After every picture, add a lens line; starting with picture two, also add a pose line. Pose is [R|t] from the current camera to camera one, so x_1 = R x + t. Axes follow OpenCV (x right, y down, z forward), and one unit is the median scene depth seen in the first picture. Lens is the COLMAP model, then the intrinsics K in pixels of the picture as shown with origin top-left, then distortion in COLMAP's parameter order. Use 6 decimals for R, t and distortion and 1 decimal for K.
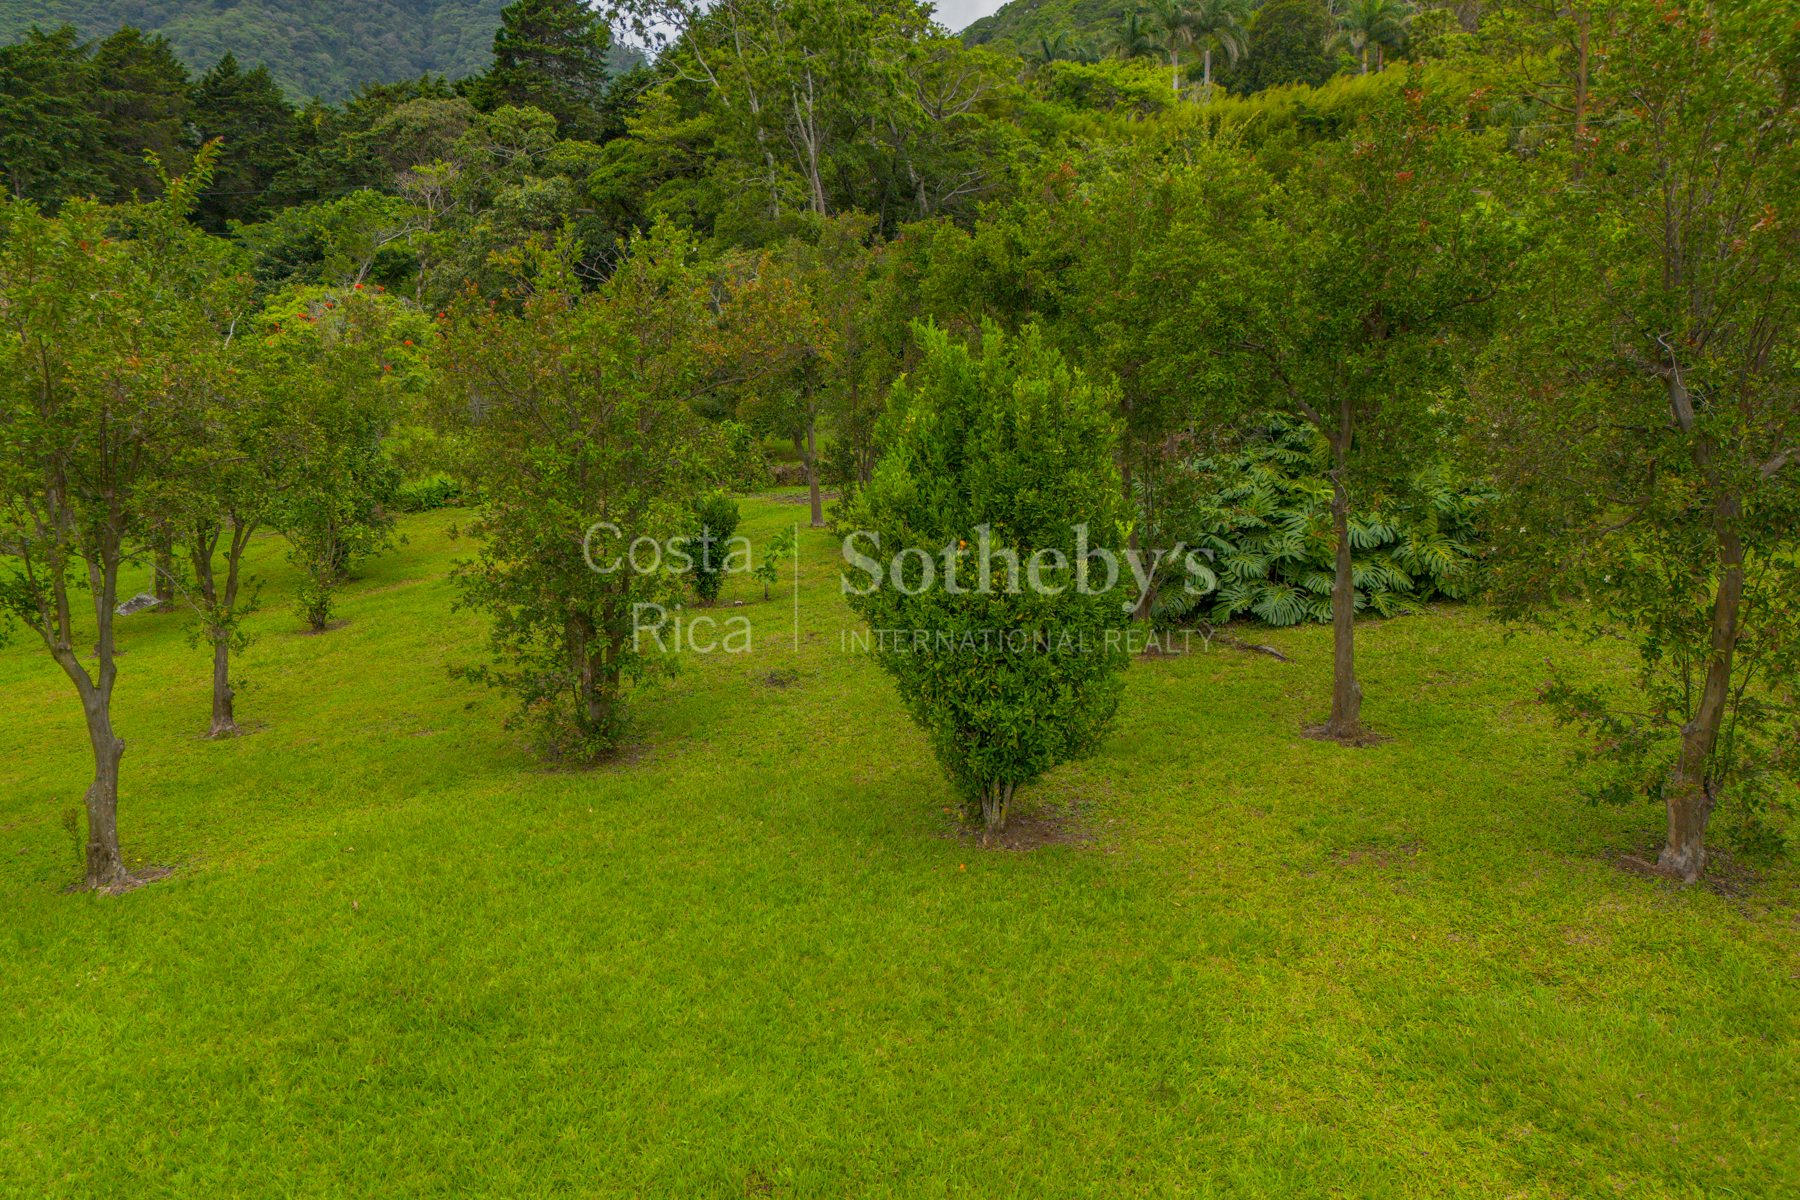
lens RADIAL K [[1256.7, 0, 907.4], [0, 1256.7, 572.3], [0, 0, 1]] dist [0.040468, -0.031901]
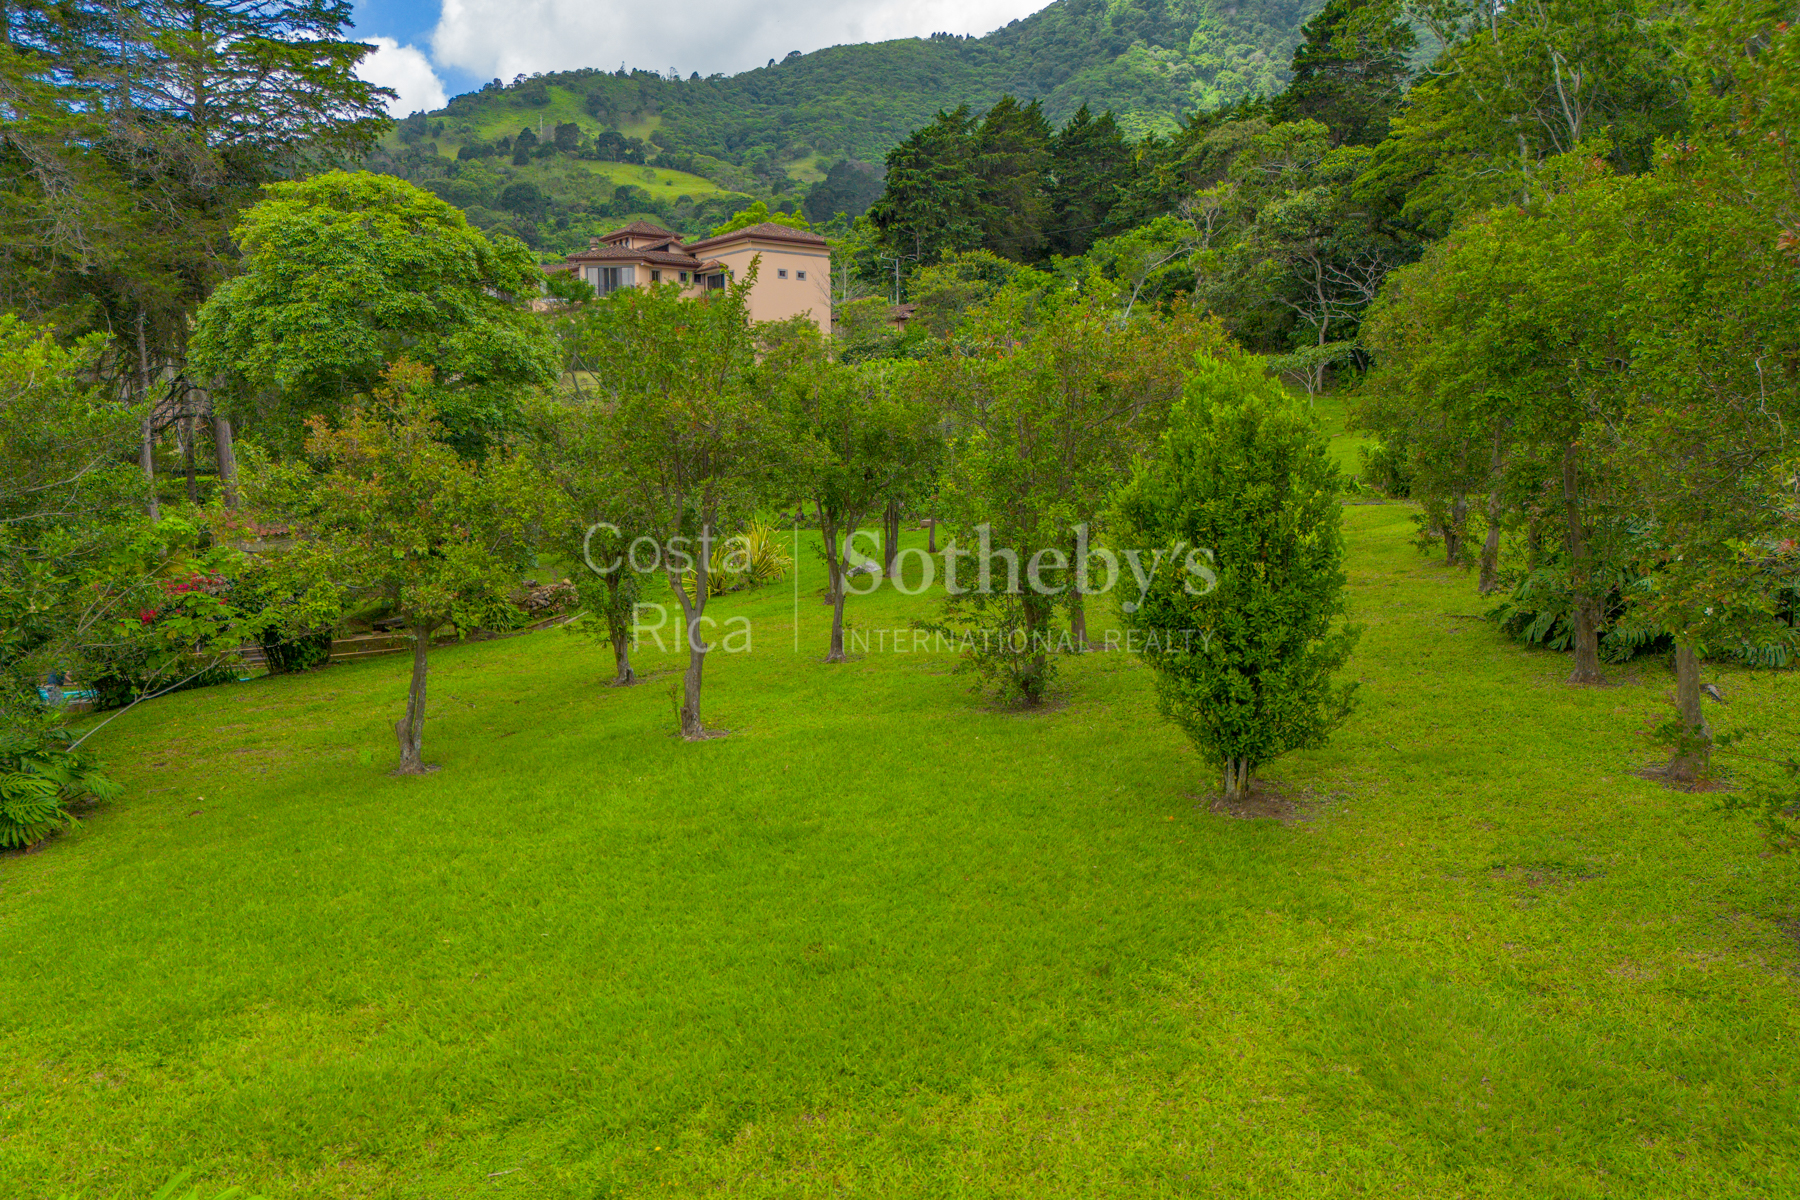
lens RADIAL K [[1256.7, 0, 904.6], [0, 1256.7, 579.1], [0, 0, 1]] dist [0.040468, -0.031901]
pose [[0.804564, 0.069684, -0.589764, 0.336149], [-0.067692, 0.997380, 0.025500, -0.001430], [0.589996, 0.019406, 0.807173, -0.064677]]
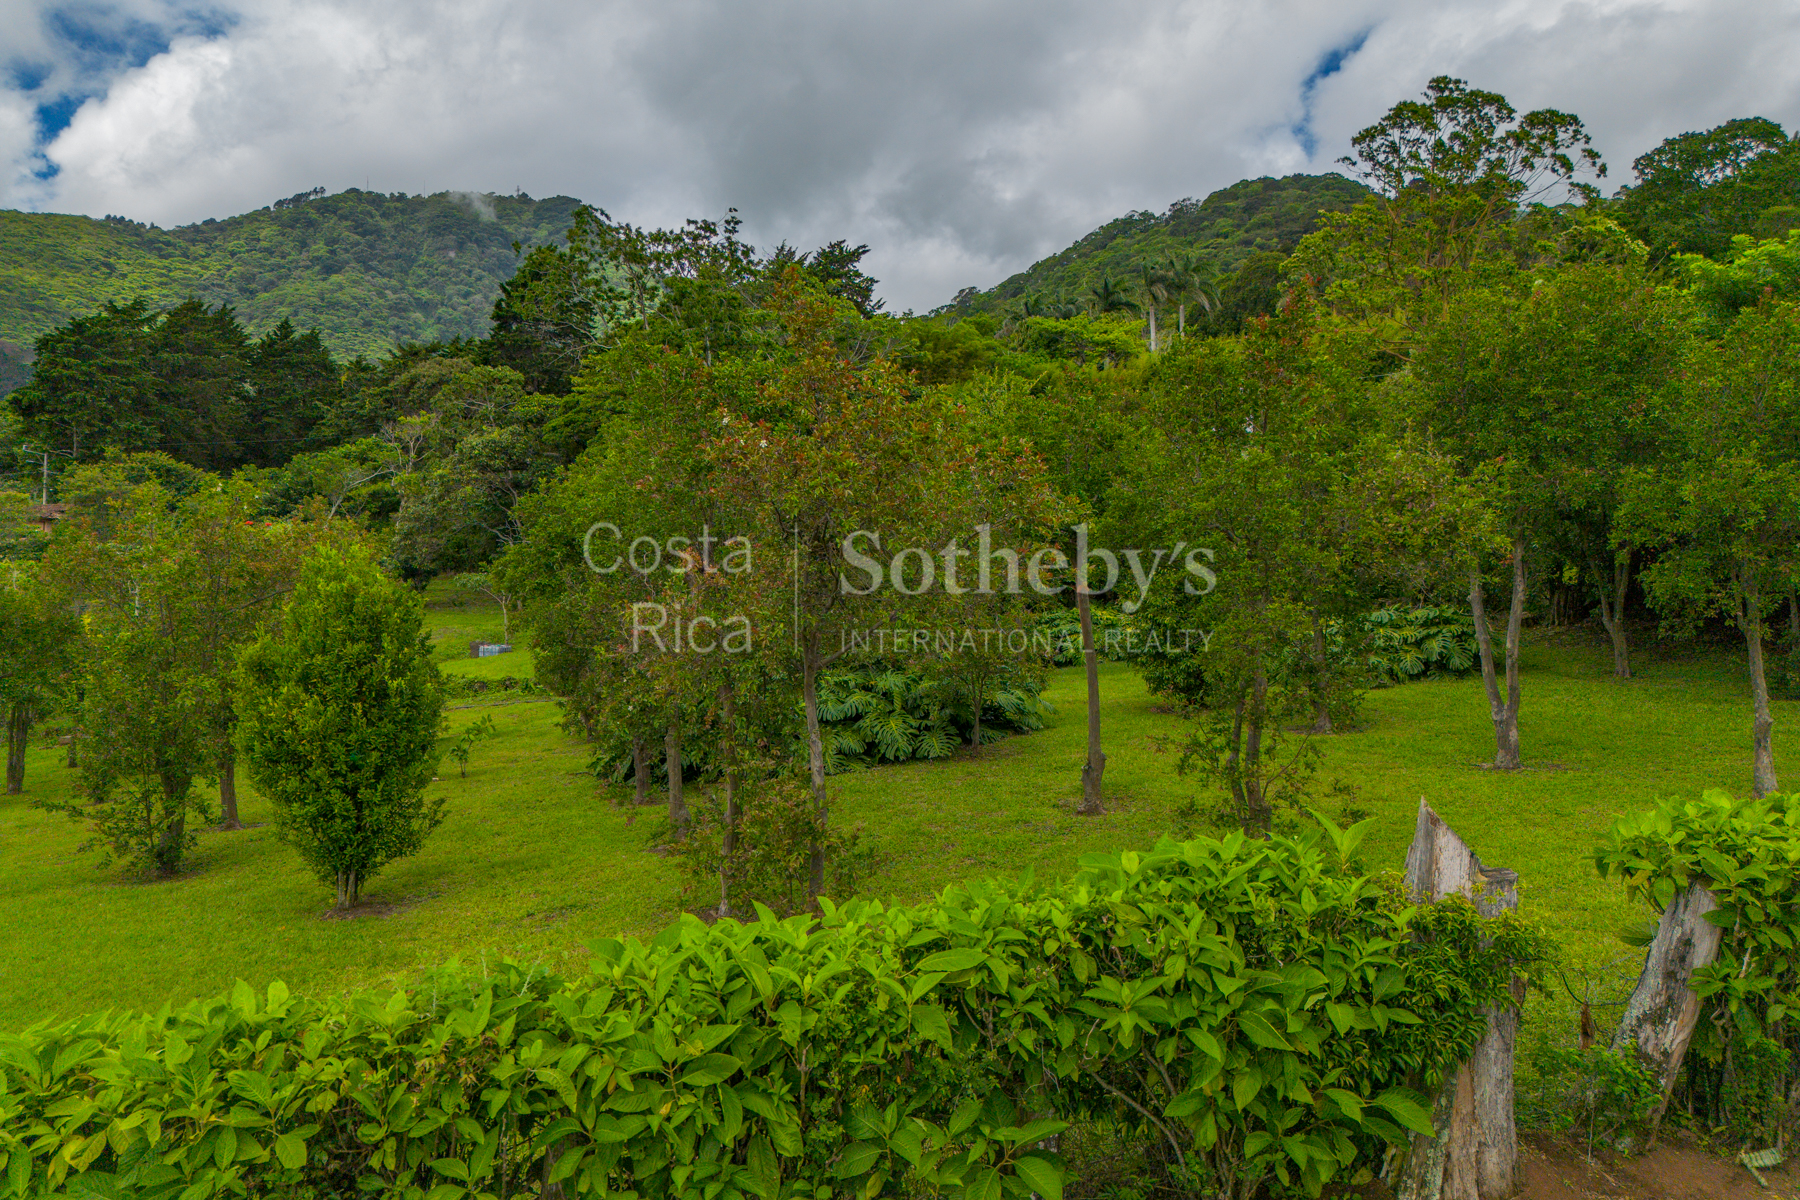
lens RADIAL K [[1256.7, 0, 891.8], [0, 1256.7, 588.7], [0, 0, 1]] dist [0.040468, -0.031901]
pose [[0.998596, 0.000085, -0.052967, 0.505717], [-0.008964, 0.985844, -0.167423, 0.060129], [0.052203, 0.167662, 0.984461, -0.258850]]
